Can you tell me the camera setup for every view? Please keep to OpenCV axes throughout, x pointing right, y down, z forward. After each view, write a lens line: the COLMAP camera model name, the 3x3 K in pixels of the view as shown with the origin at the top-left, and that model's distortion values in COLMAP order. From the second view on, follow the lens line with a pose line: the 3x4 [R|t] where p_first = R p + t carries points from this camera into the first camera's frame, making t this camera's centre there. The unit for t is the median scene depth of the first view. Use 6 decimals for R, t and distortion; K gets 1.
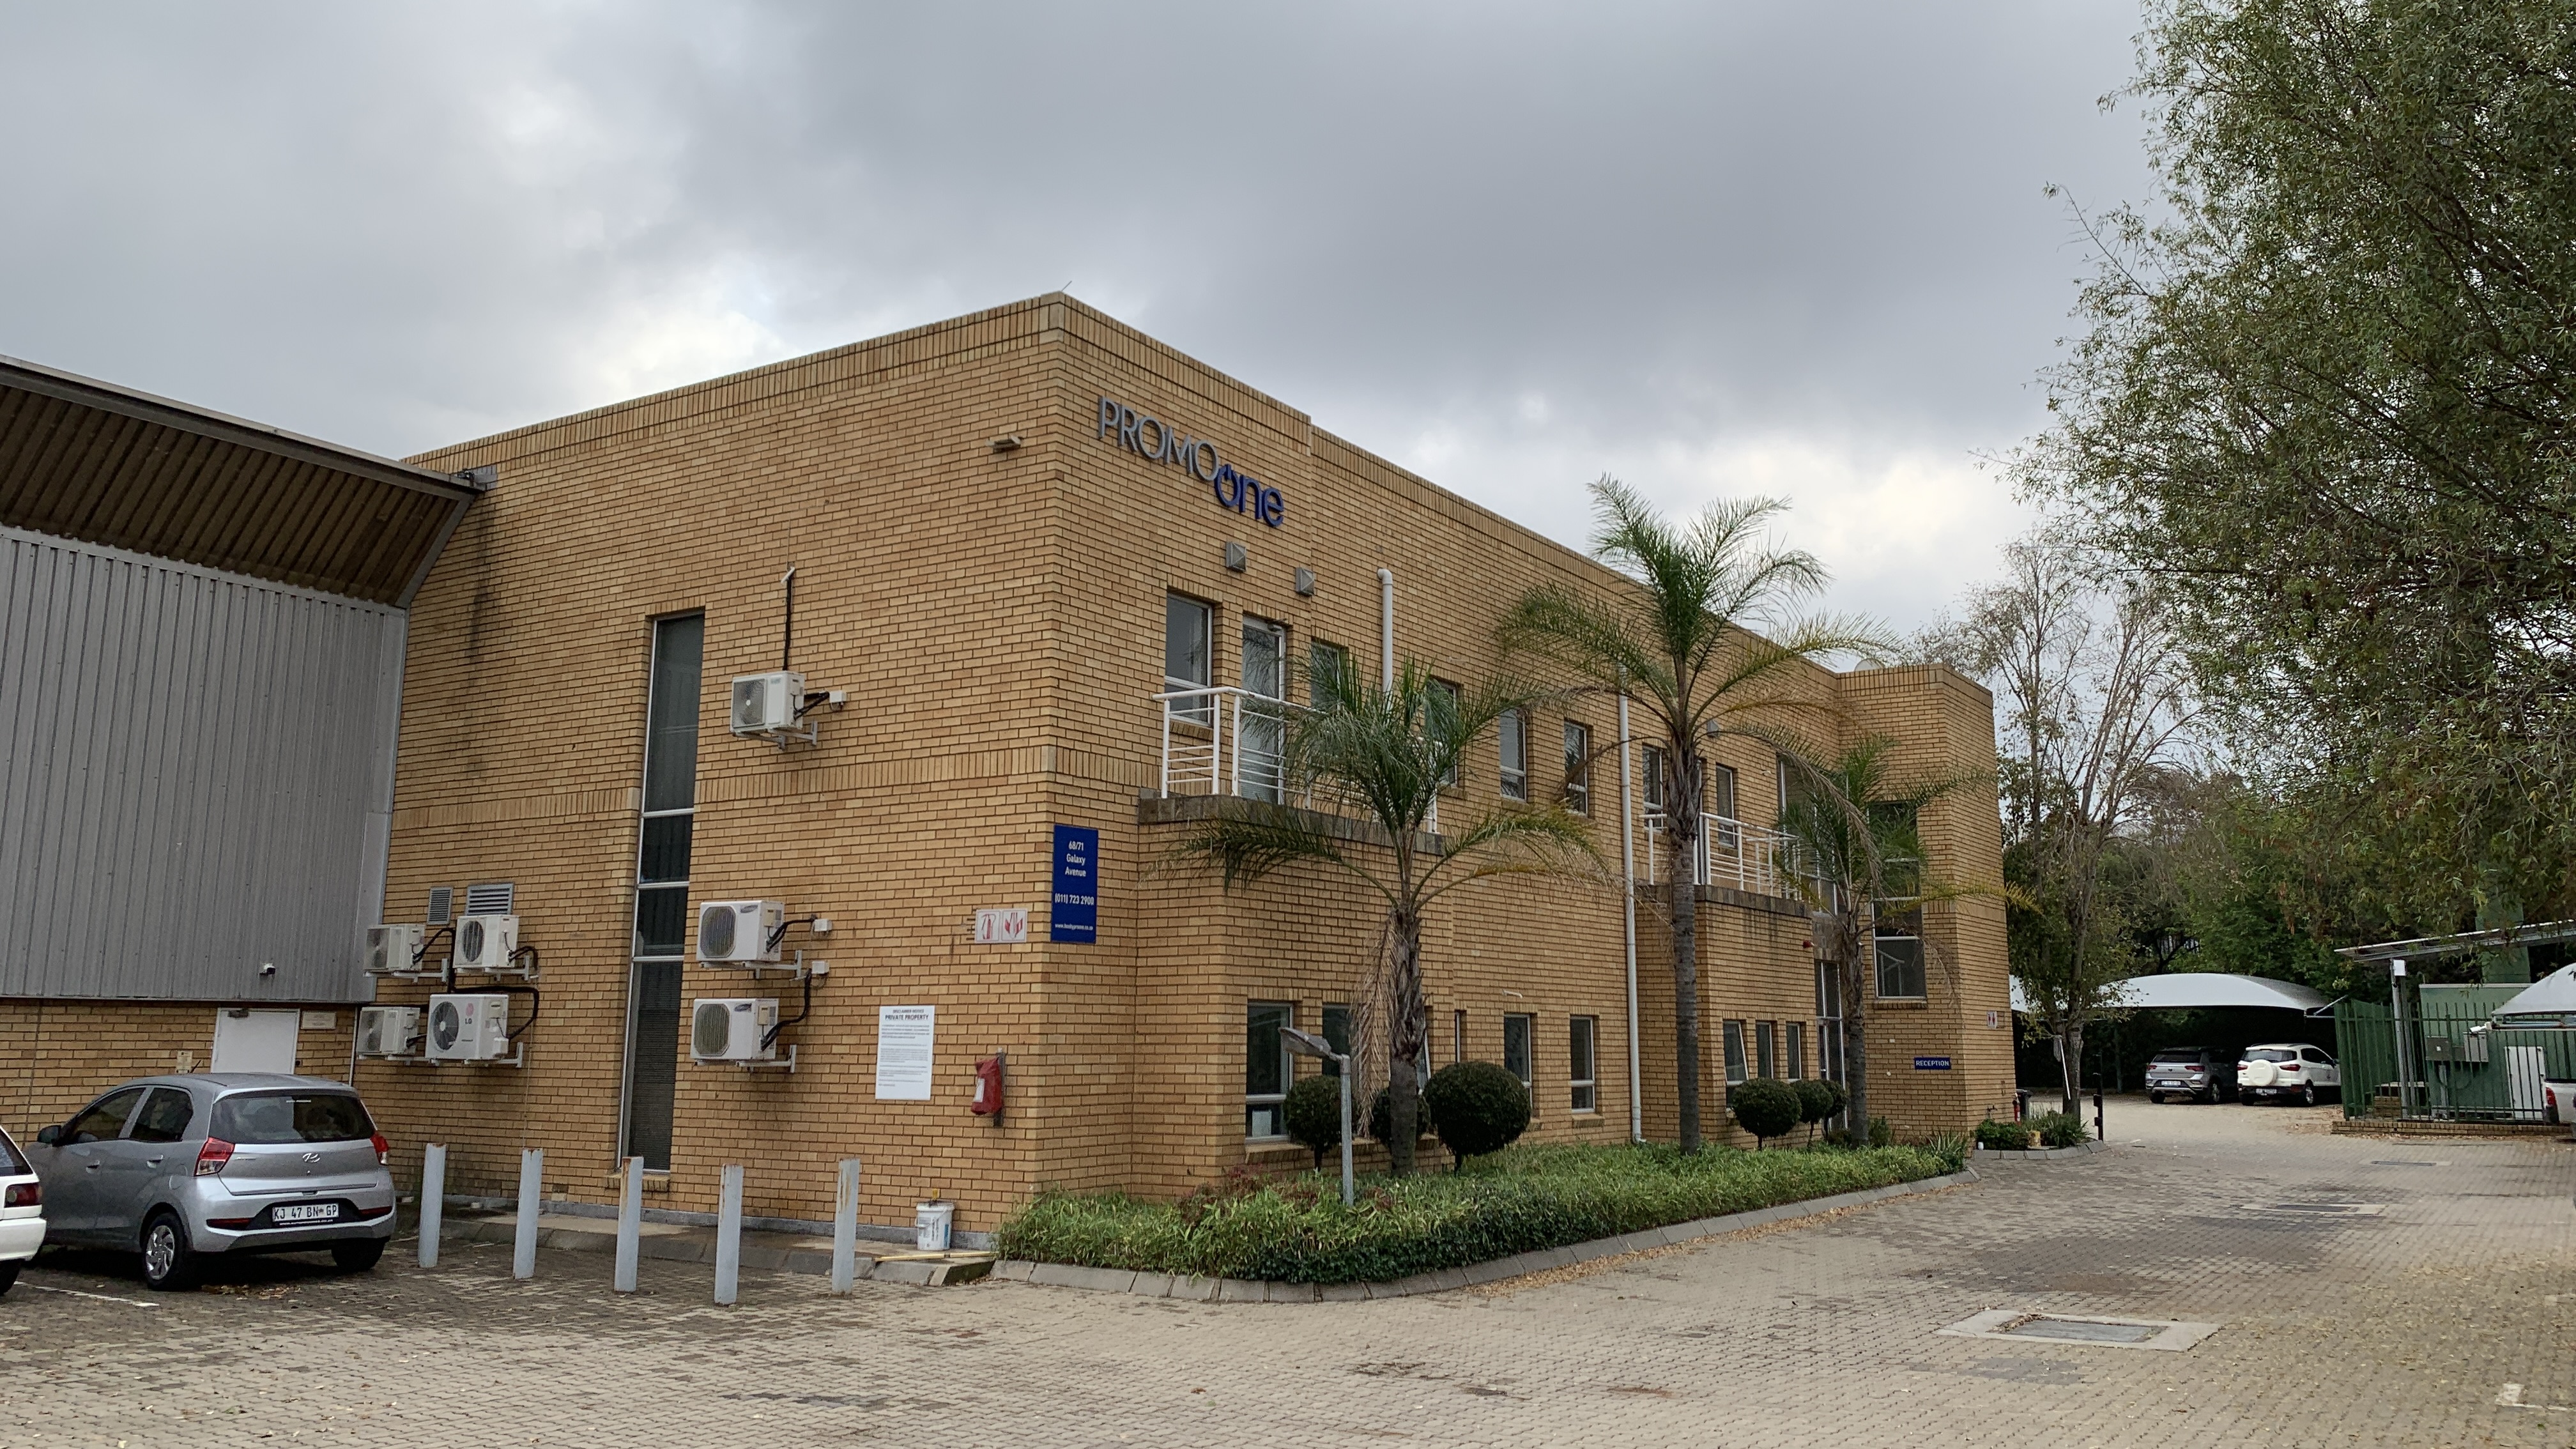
lens RADIAL K [[1892.8, 0, 1304.6], [0, 1892.8, 702.6], [0, 0, 1]] dist [0.081631, -0.097513]
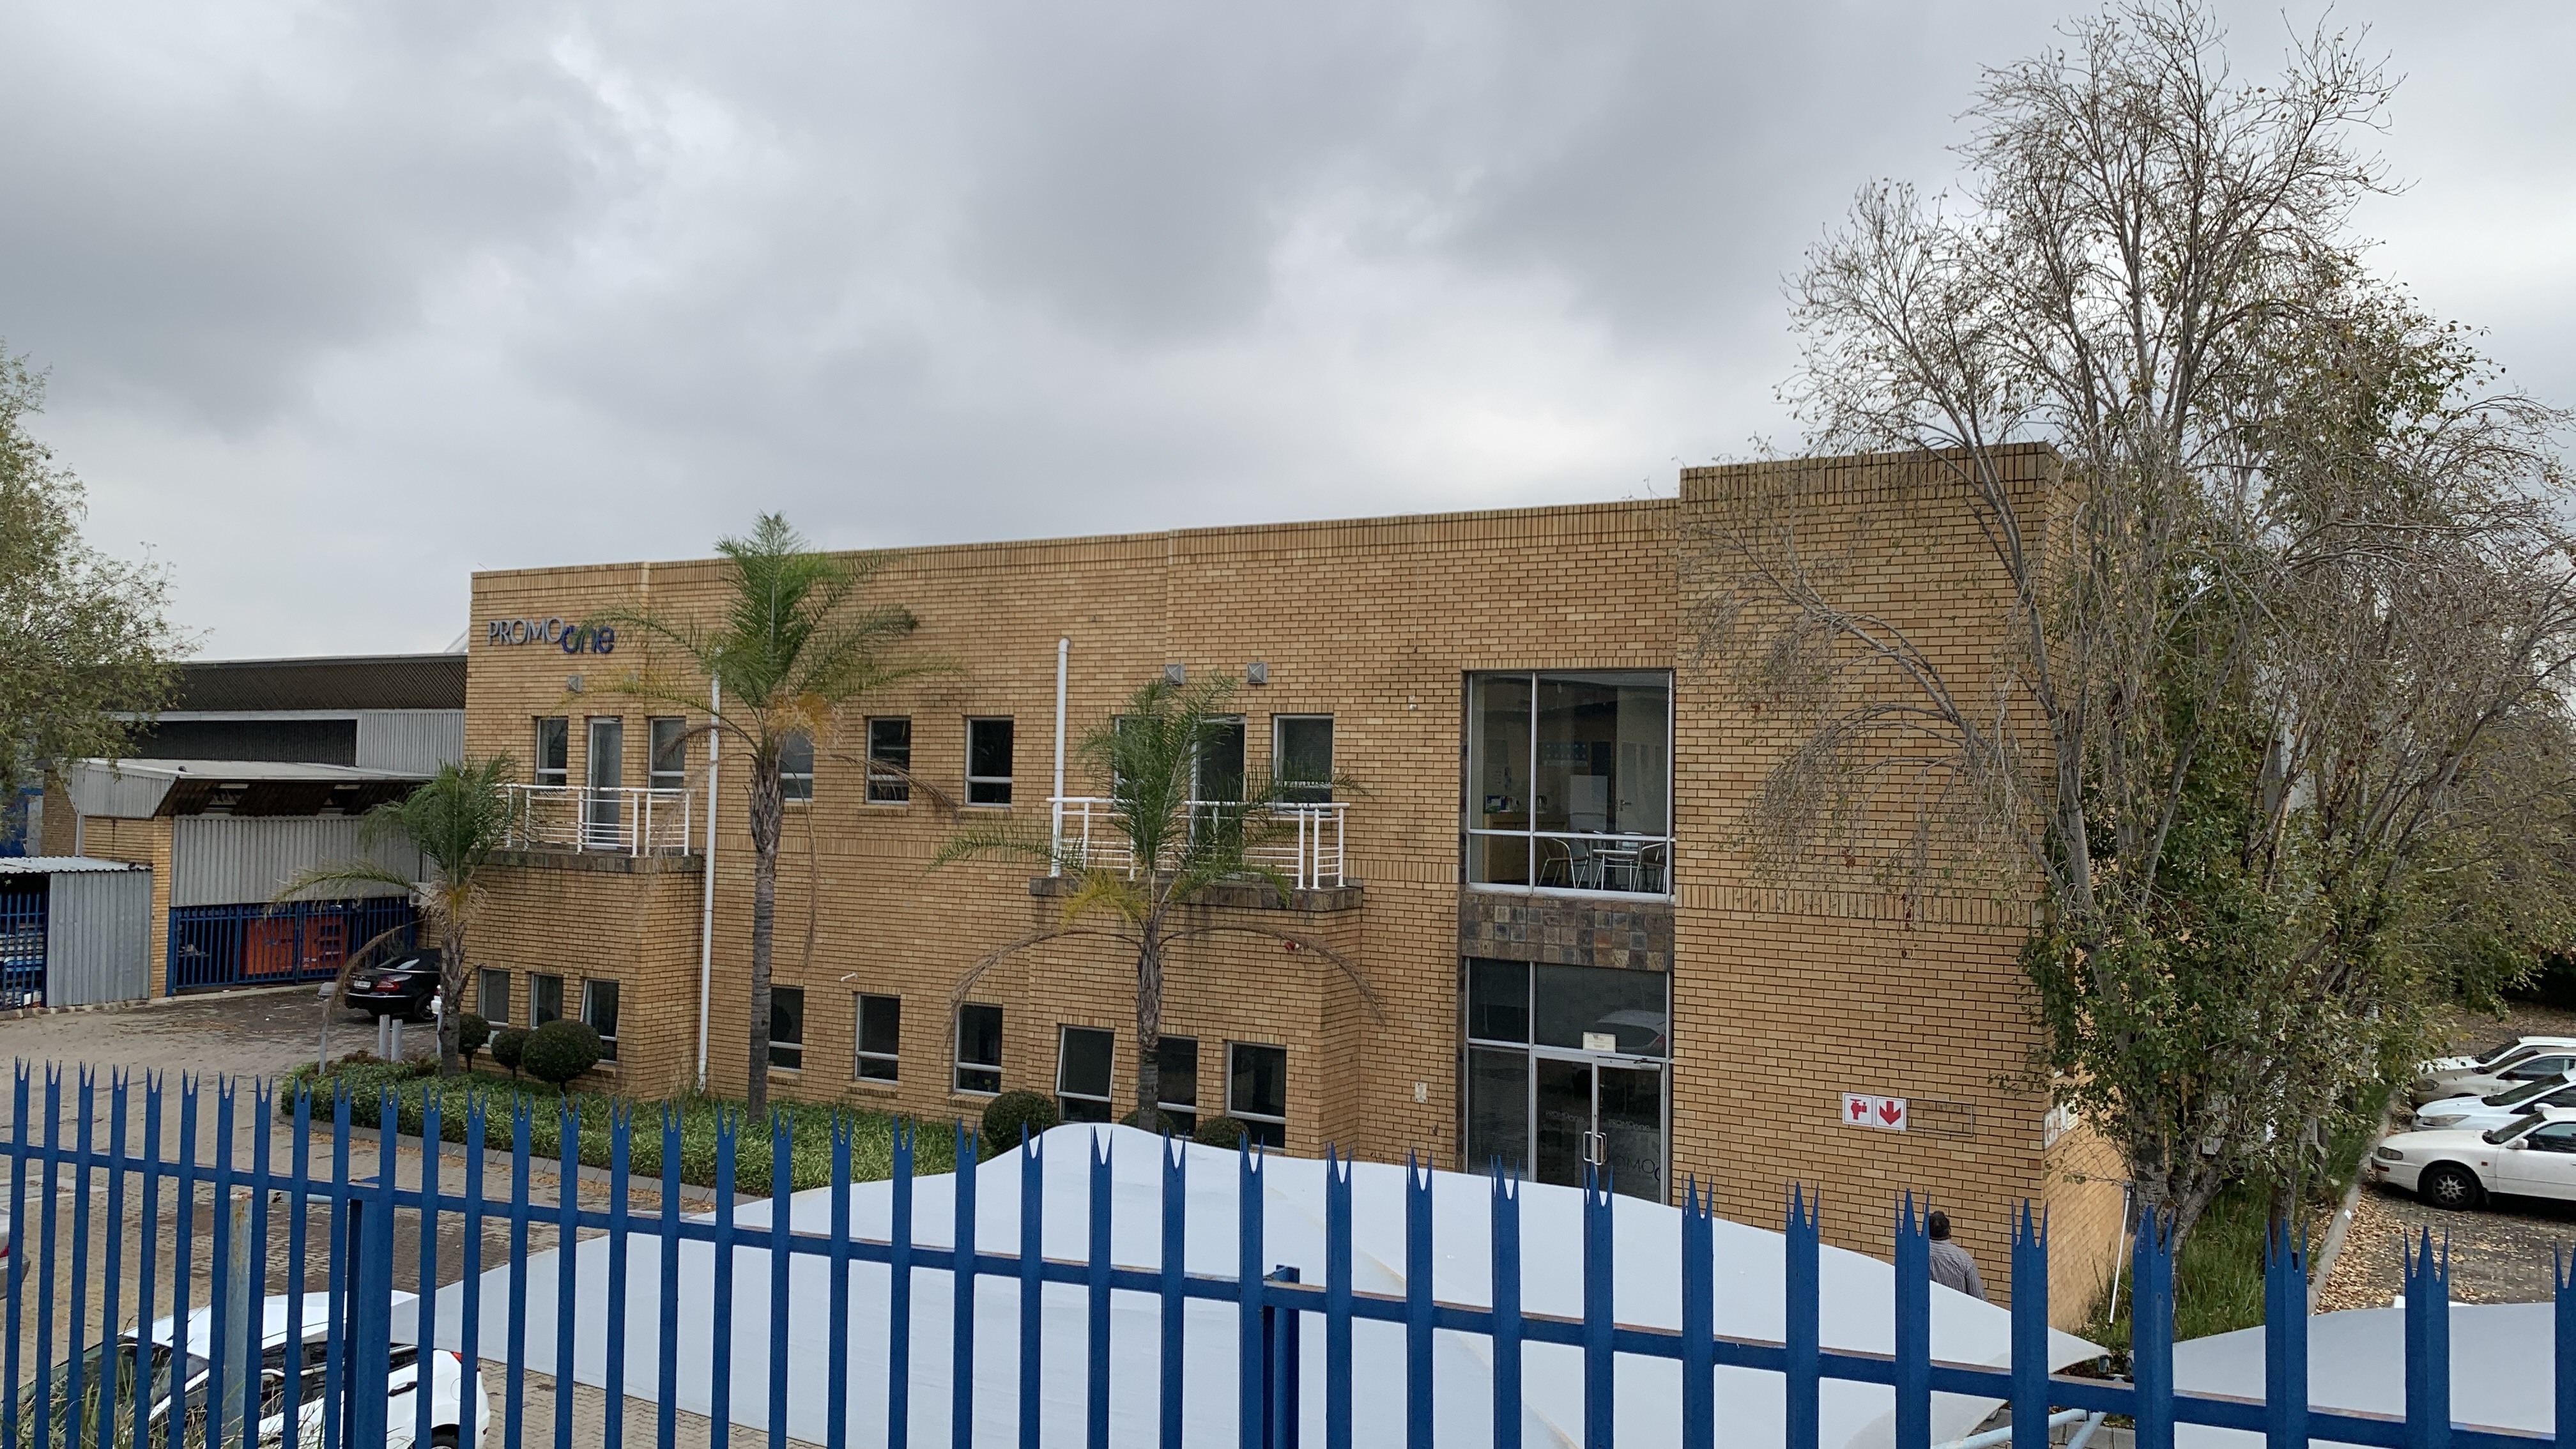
lens RADIAL K [[1852.8, 0, 1276.8], [0, 1852.8, 713.9], [0, 0, 1]] dist [0.050113, -0.024631]
pose [[0.036760, -0.037278, -0.998629, 1.531592], [0.159412, 0.986726, -0.030966, 0.088594], [0.986527, -0.158055, 0.042215, 1.507405]]
